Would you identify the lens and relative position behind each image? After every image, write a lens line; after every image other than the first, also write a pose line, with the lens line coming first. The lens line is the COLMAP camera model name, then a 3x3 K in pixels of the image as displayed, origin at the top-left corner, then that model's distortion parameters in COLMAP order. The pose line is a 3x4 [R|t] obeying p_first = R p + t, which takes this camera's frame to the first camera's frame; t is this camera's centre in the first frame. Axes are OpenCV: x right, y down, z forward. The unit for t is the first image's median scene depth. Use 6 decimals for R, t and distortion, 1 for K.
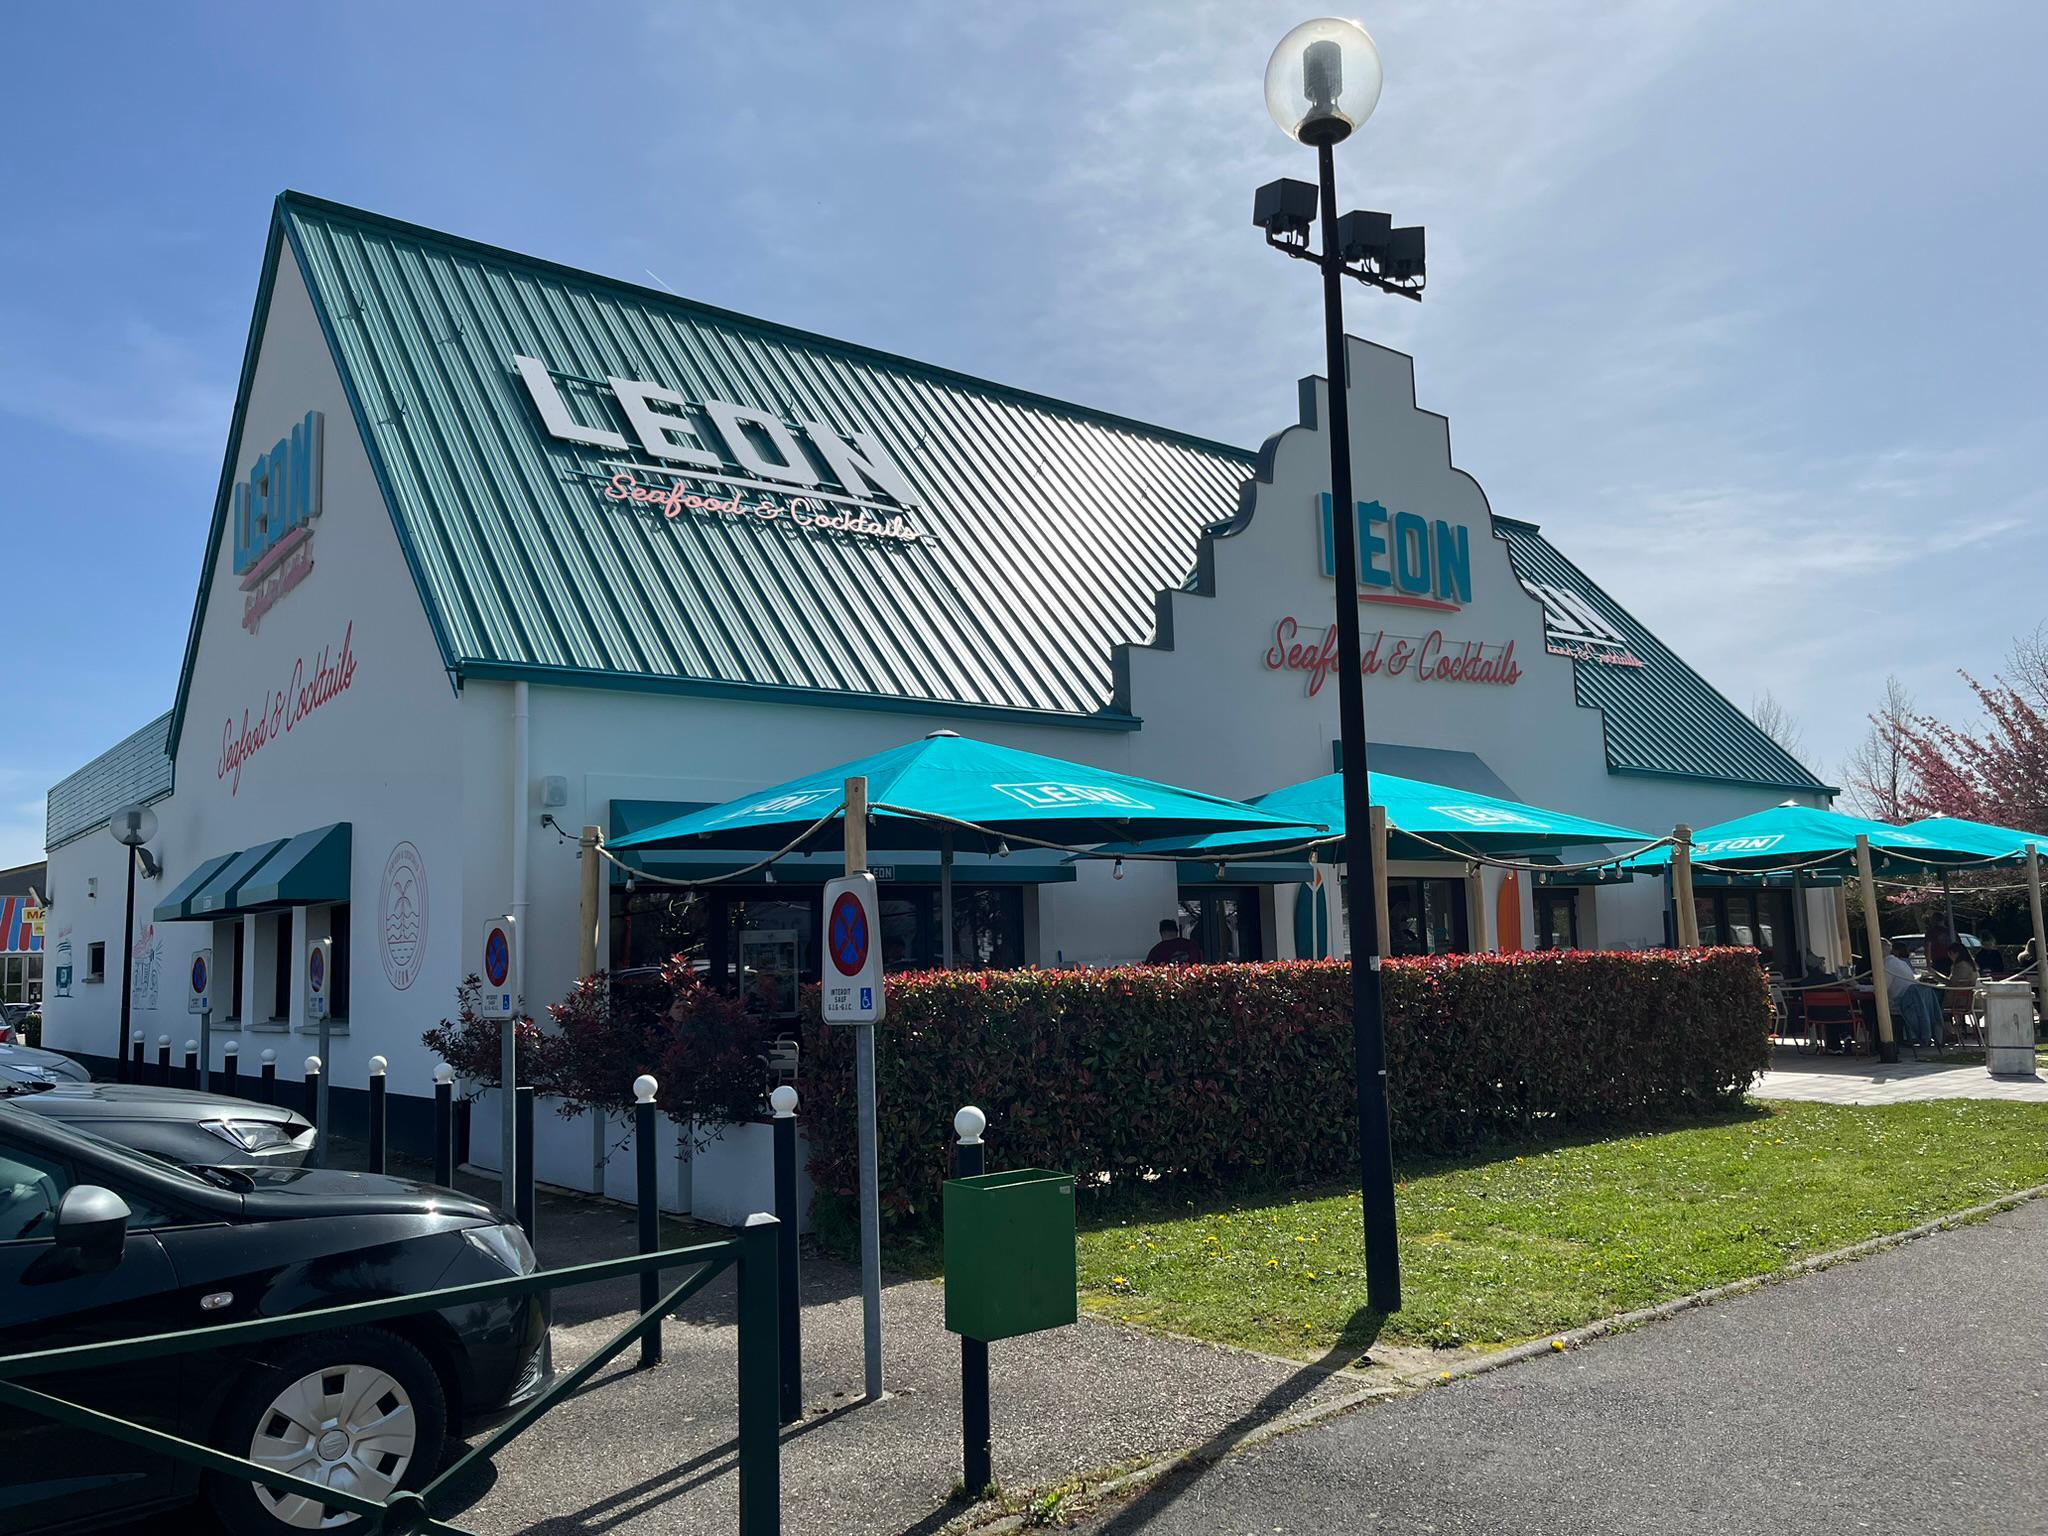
lens RADIAL K [[1536.3, 0, 1037.8], [0, 1536.3, 775.1], [0, 0, 1]] dist [0.052351, -0.005779]
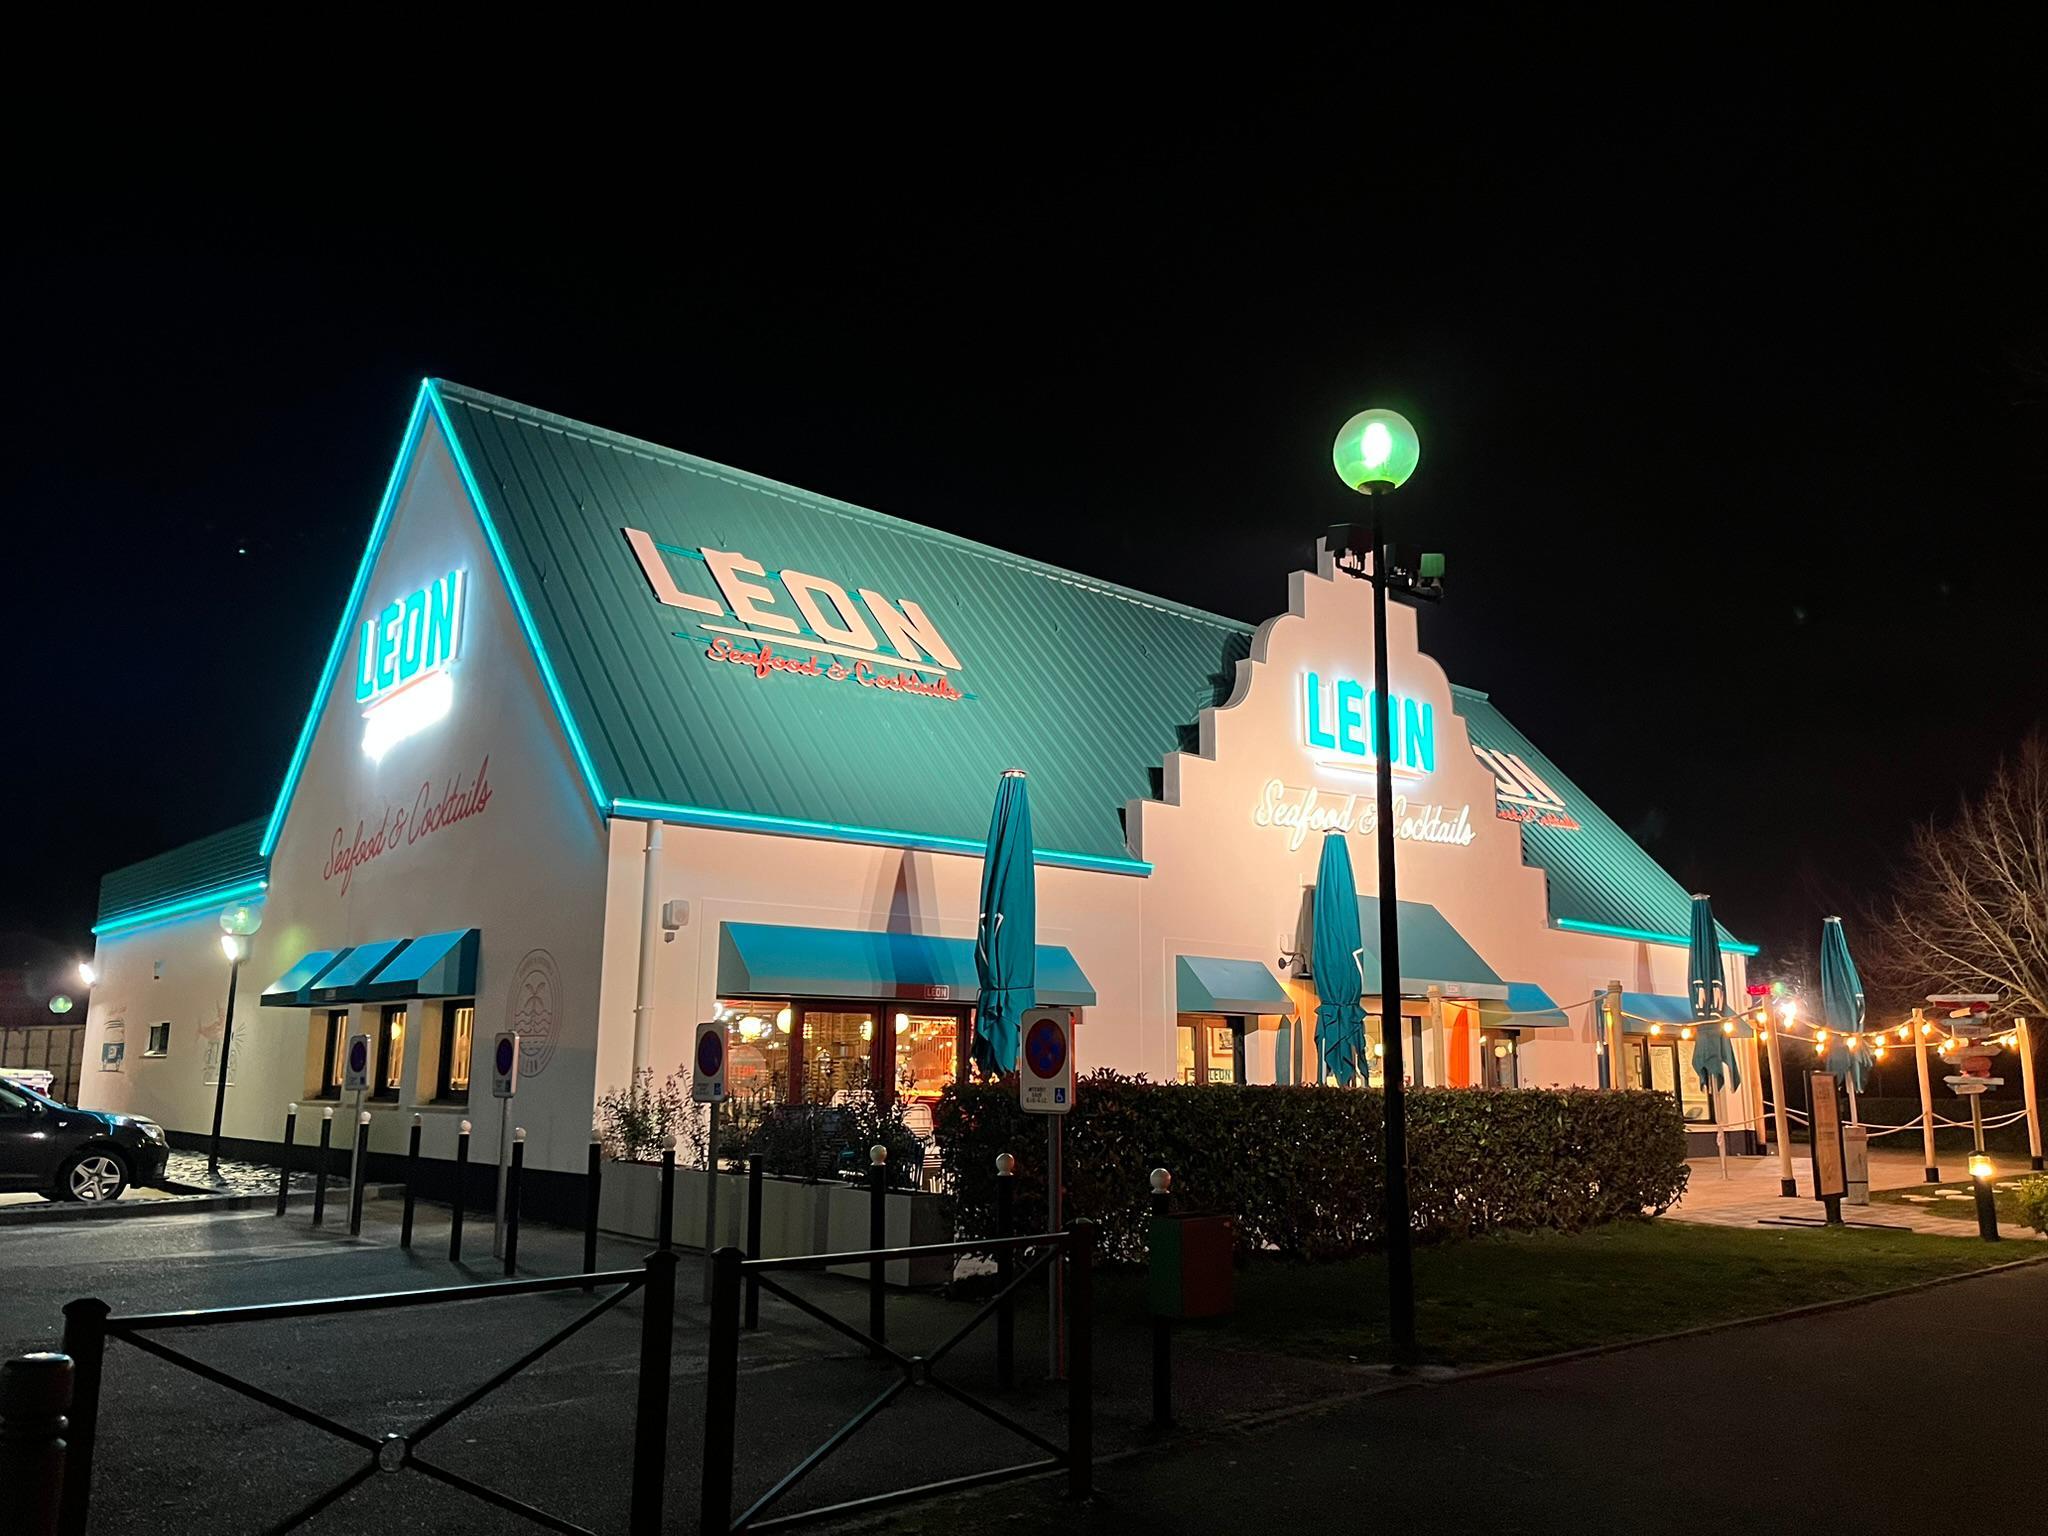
lens RADIAL K [[1536.3, 0, 1017.5], [0, 1536.3, 789.0], [0, 0, 1]] dist [0.052351, -0.005779]
pose [[0.998579, 0.046409, 0.026191, -0.190949], [-0.044629, 0.996894, -0.064884, -0.042722], [-0.029121, 0.063623, 0.997549, -0.430062]]
